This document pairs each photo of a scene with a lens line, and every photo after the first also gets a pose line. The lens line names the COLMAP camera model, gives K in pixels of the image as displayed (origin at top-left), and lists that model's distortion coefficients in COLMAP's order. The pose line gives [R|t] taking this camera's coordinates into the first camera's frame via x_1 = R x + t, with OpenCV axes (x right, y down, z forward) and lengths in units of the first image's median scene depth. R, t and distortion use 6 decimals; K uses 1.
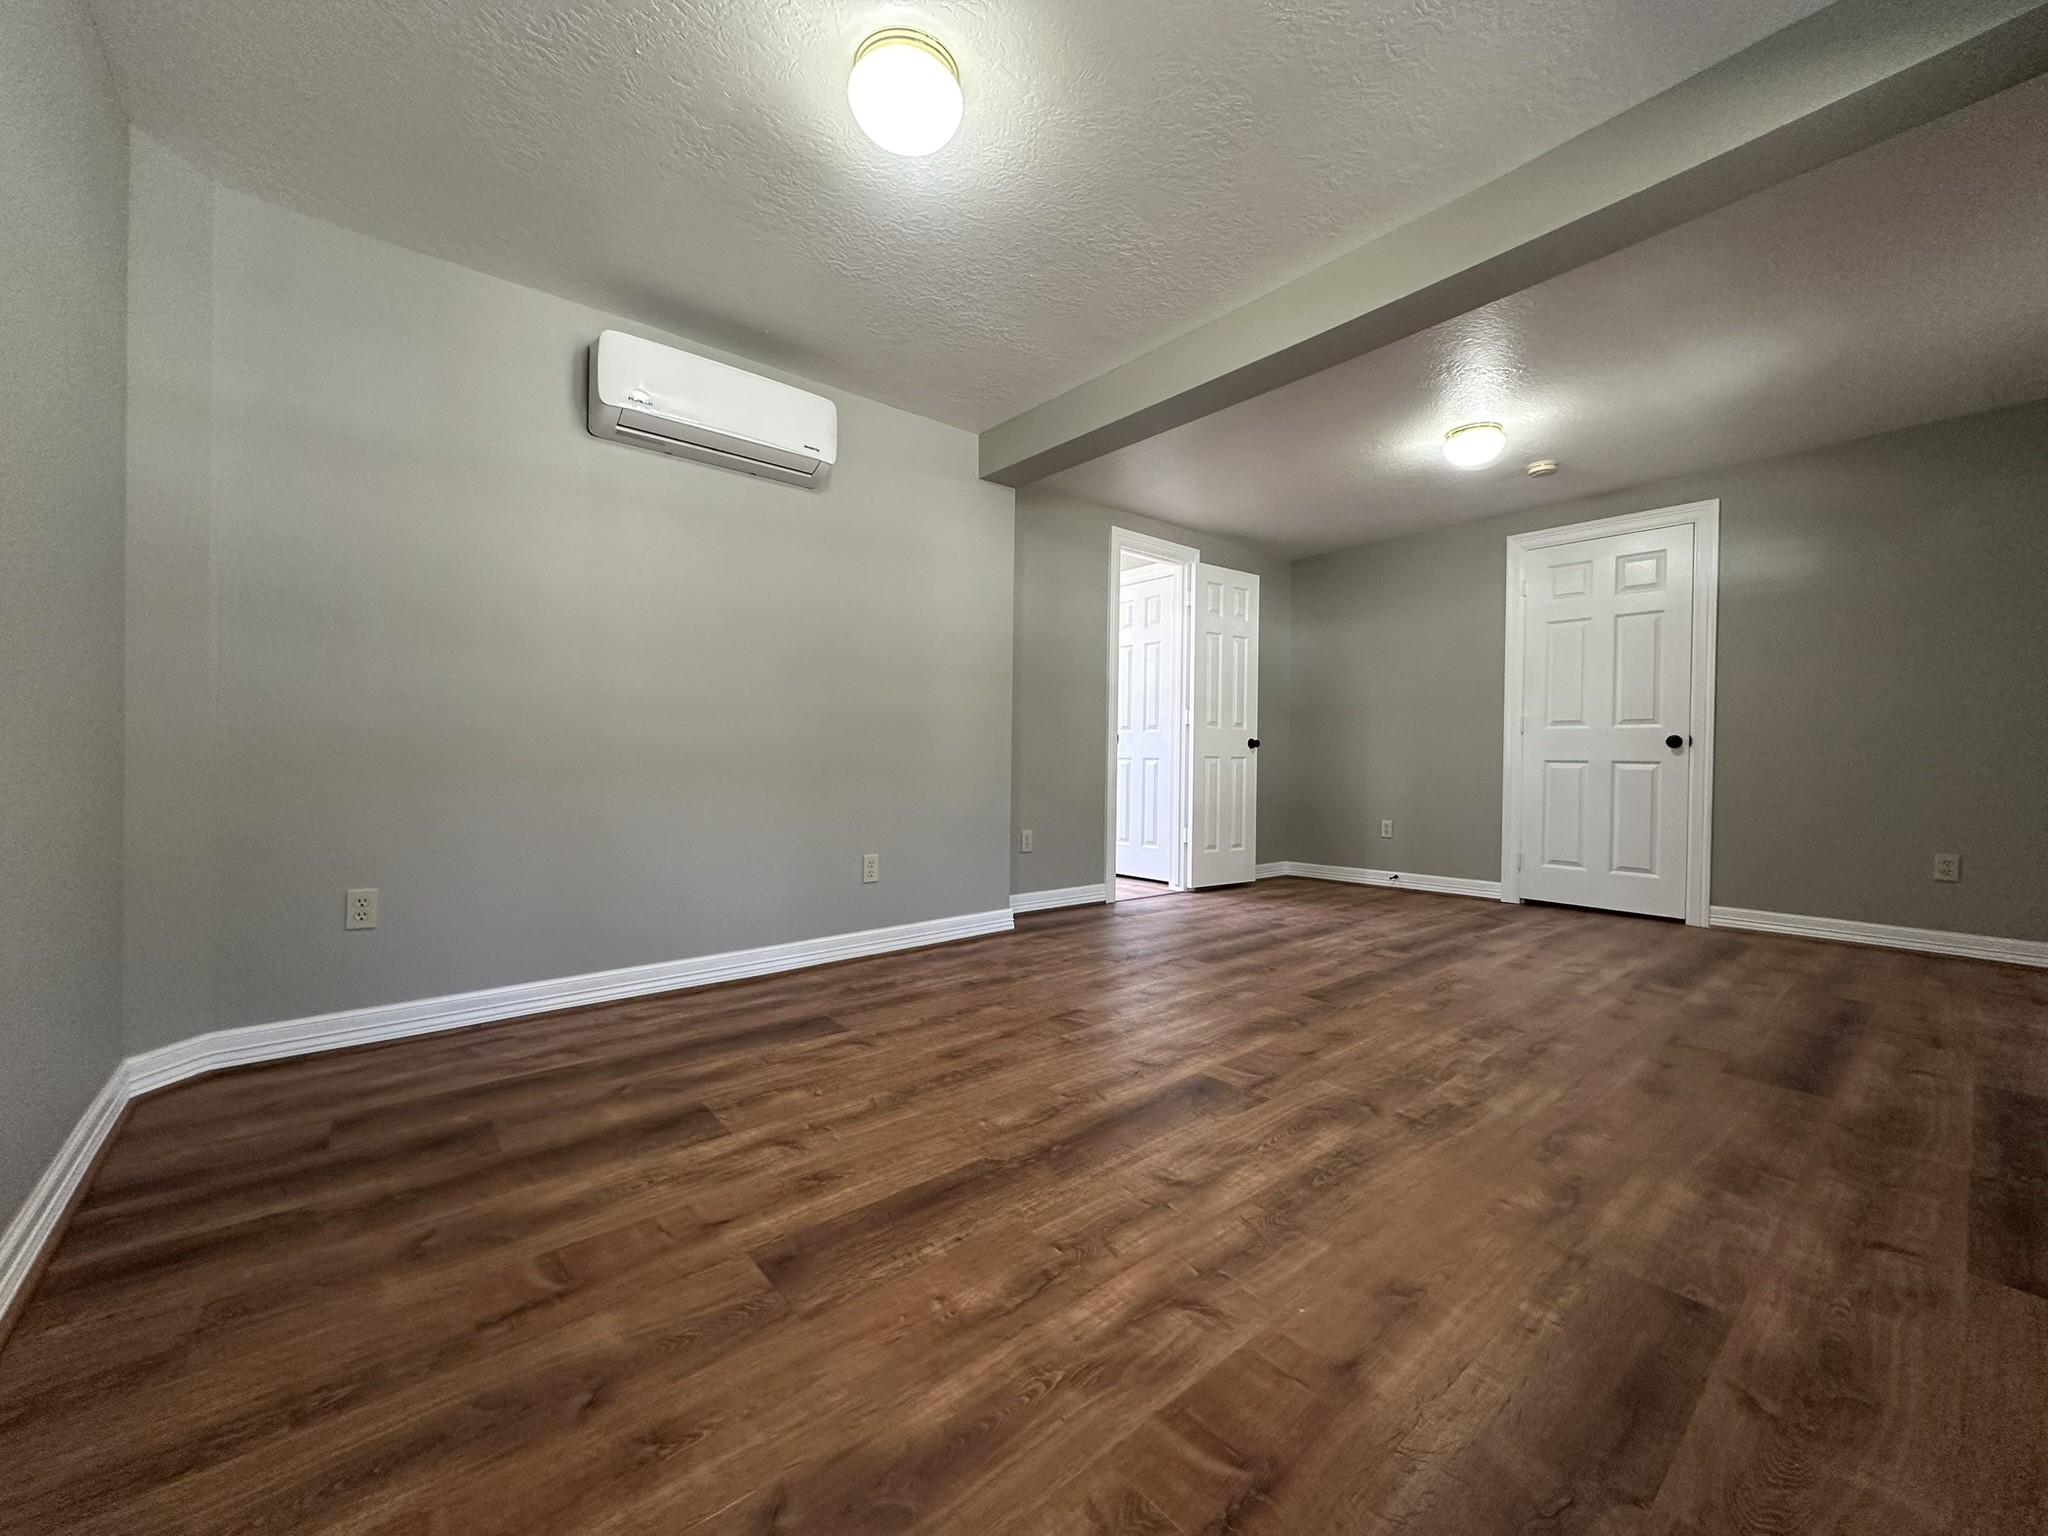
lens RADIAL K [[812.6, 0, 1024.0], [0, 812.6, 768.0], [0, 0, 1]] dist [-0.001234, -0.000054]
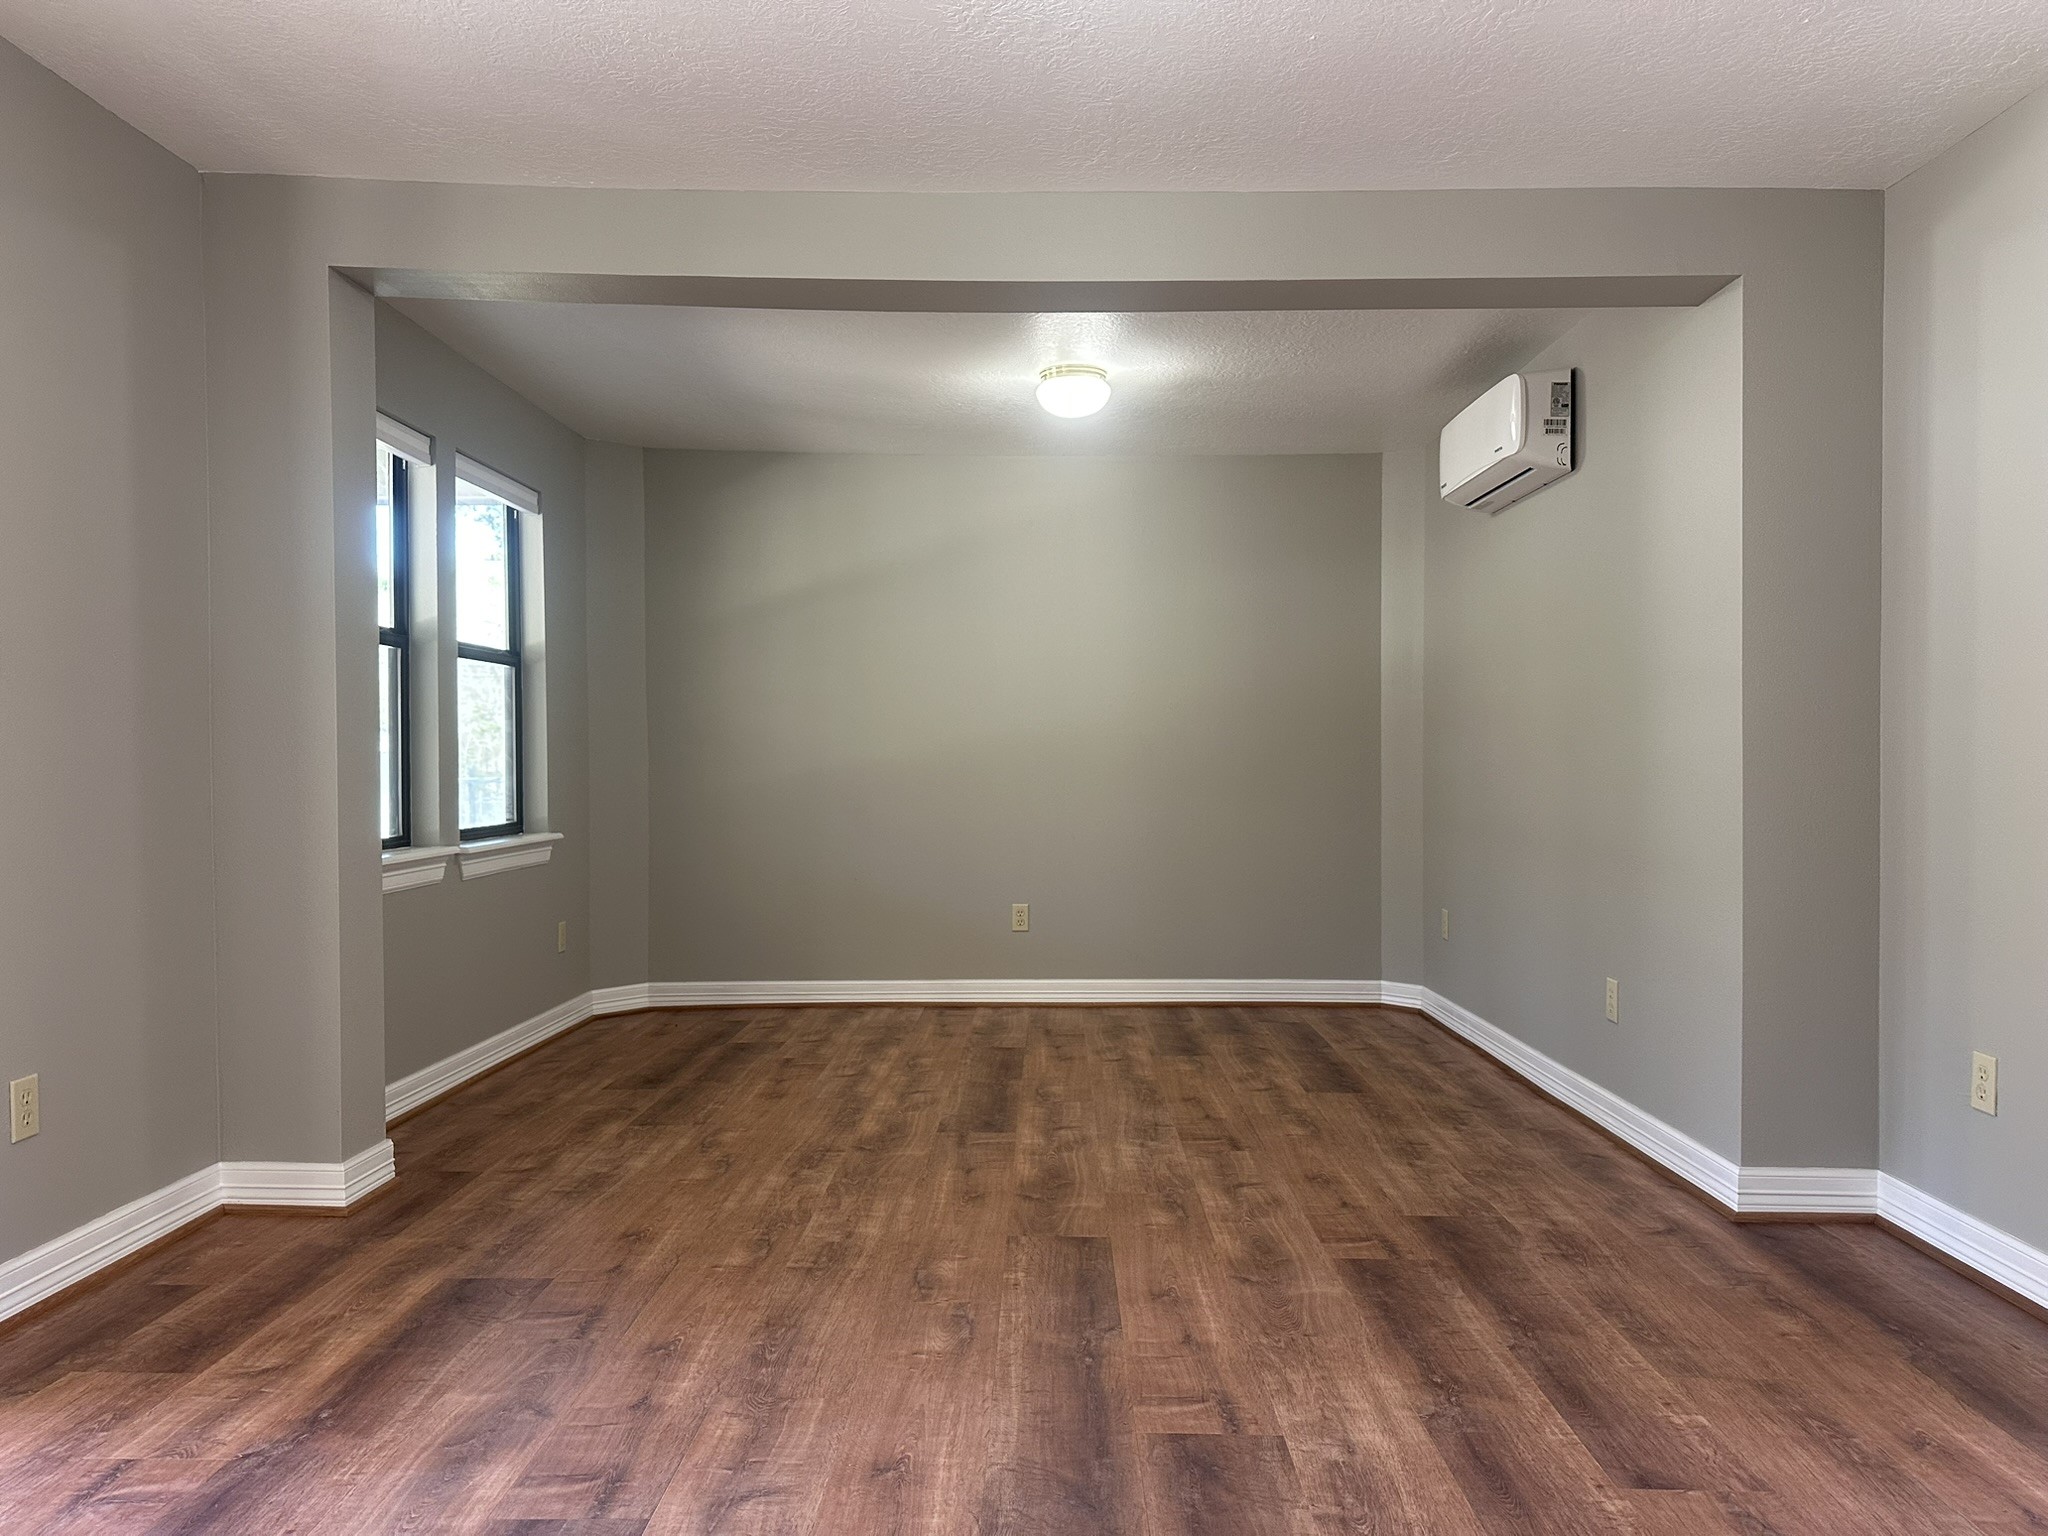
lens RADIAL K [[1436.9, 0, 1024.0], [0, 1436.9, 768.0], [0, 0, 1]] dist [-0.011530, -0.002663]
pose [[-0.661509, -0.010445, -0.749864, 1.338537], [-0.021871, 0.999746, 0.005368, -0.083160], [0.749618, 0.019951, -0.661570, 1.868231]]
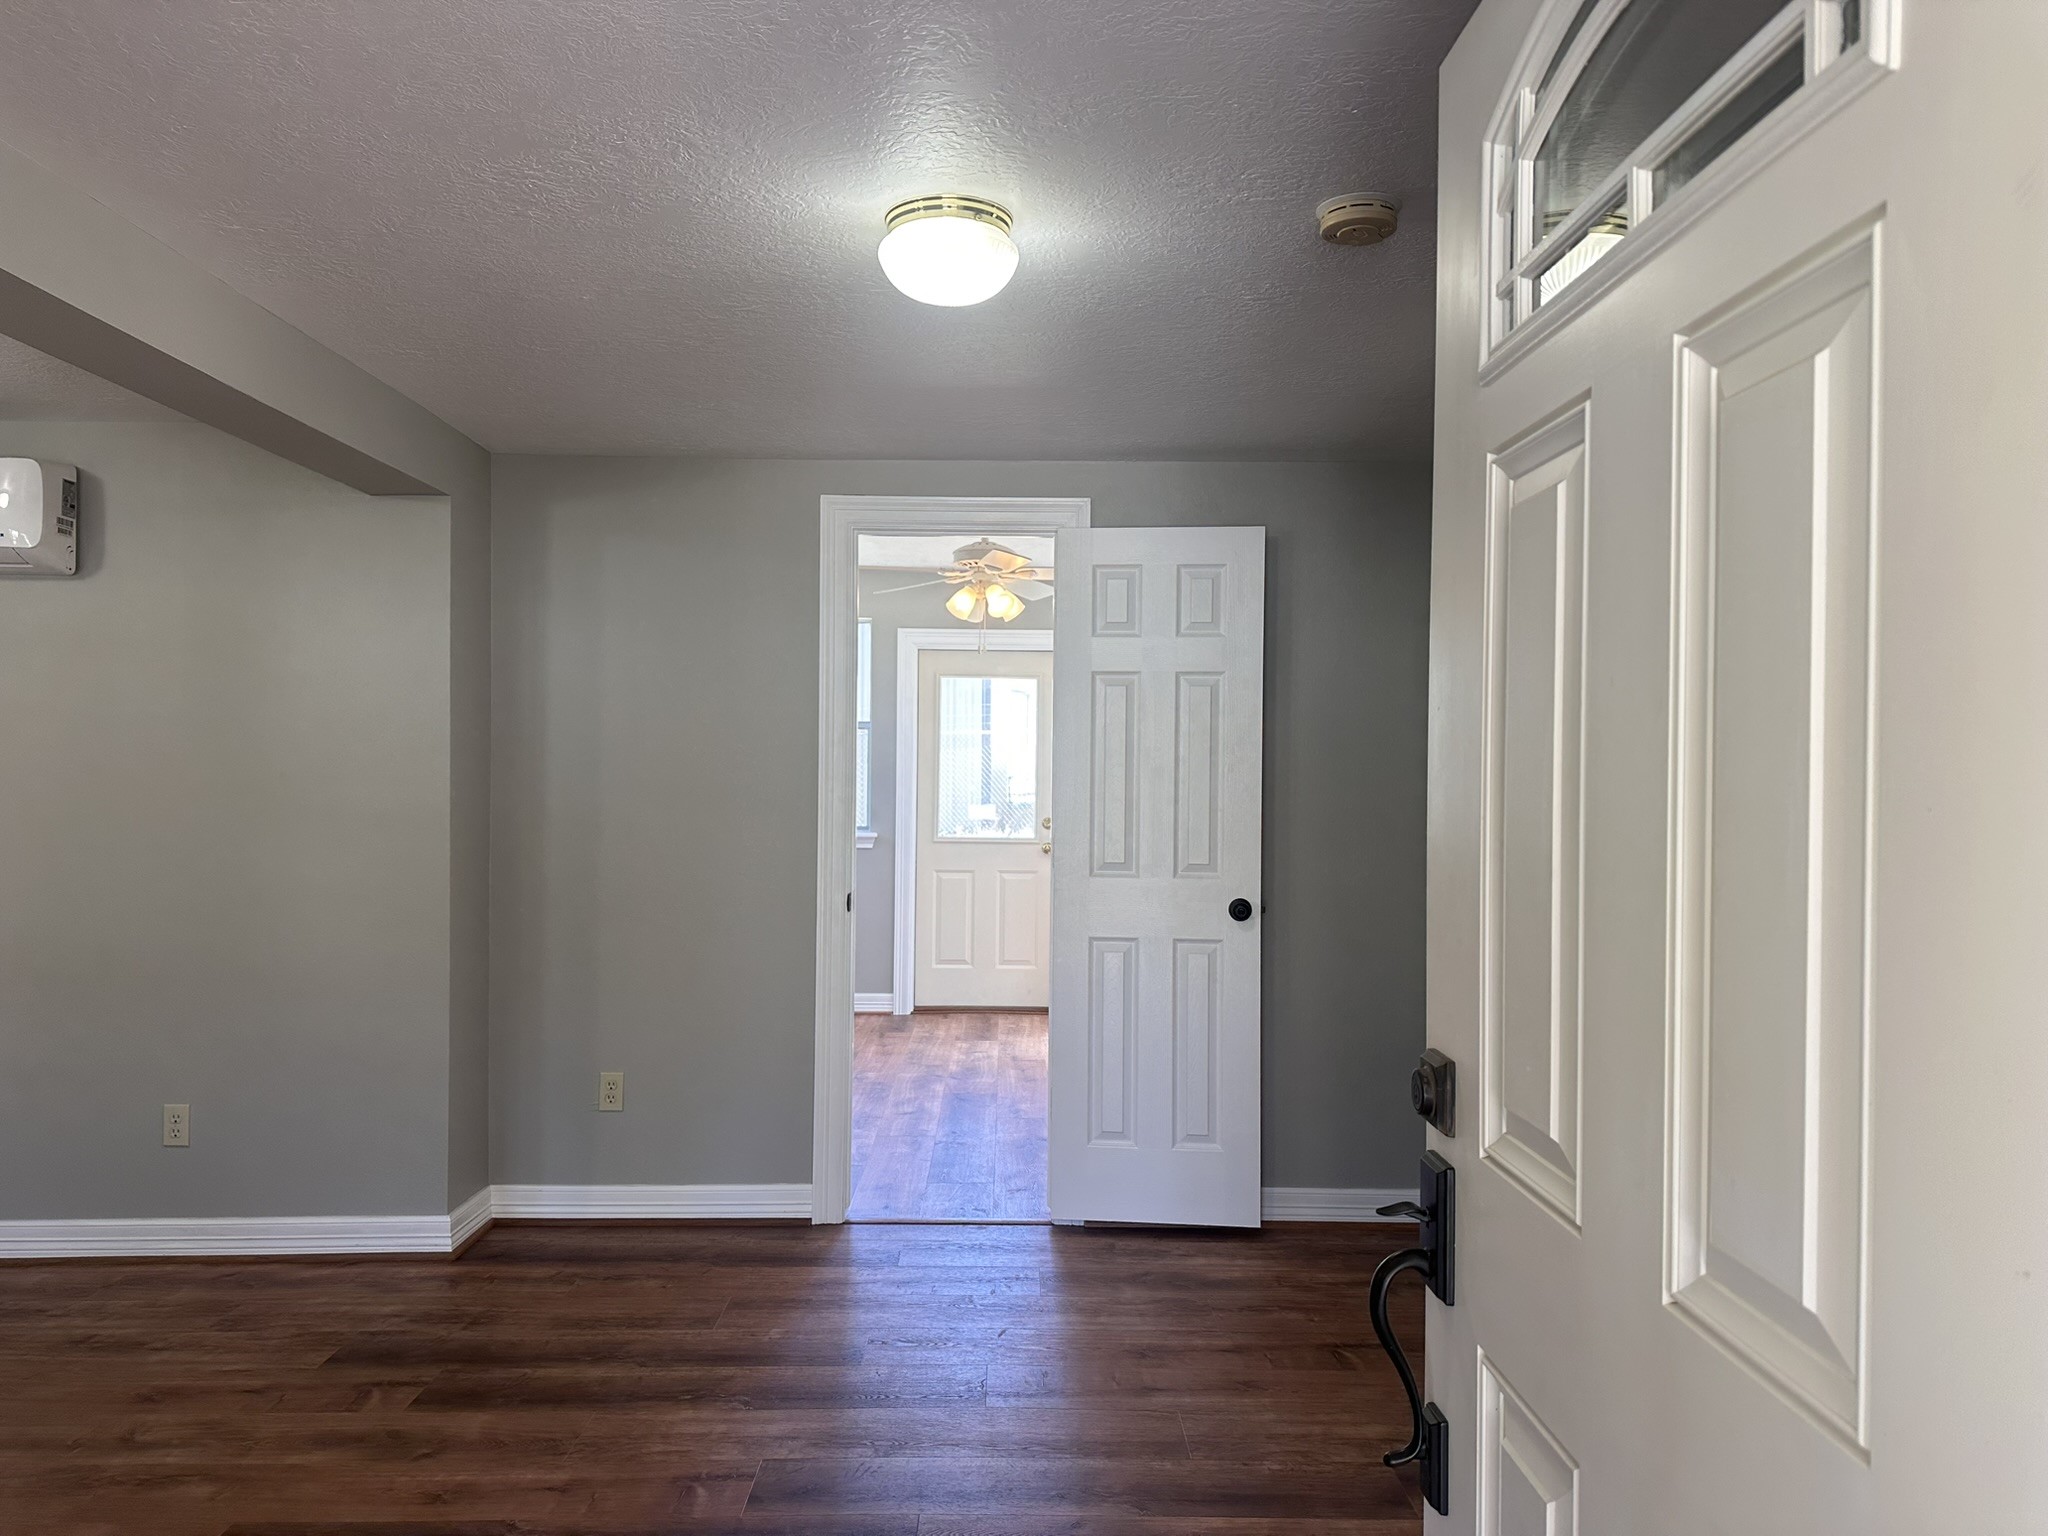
lens RADIAL K [[1436.9, 0, 1024.0], [0, 1436.9, 768.0], [0, 0, 1]] dist [-0.011530, -0.002663]
pose [[0.778189, -0.014224, -0.627869, 1.446047], [-0.000415, 0.999732, -0.023161, -0.189386], [0.628030, 0.018284, 0.777974, 0.688763]]
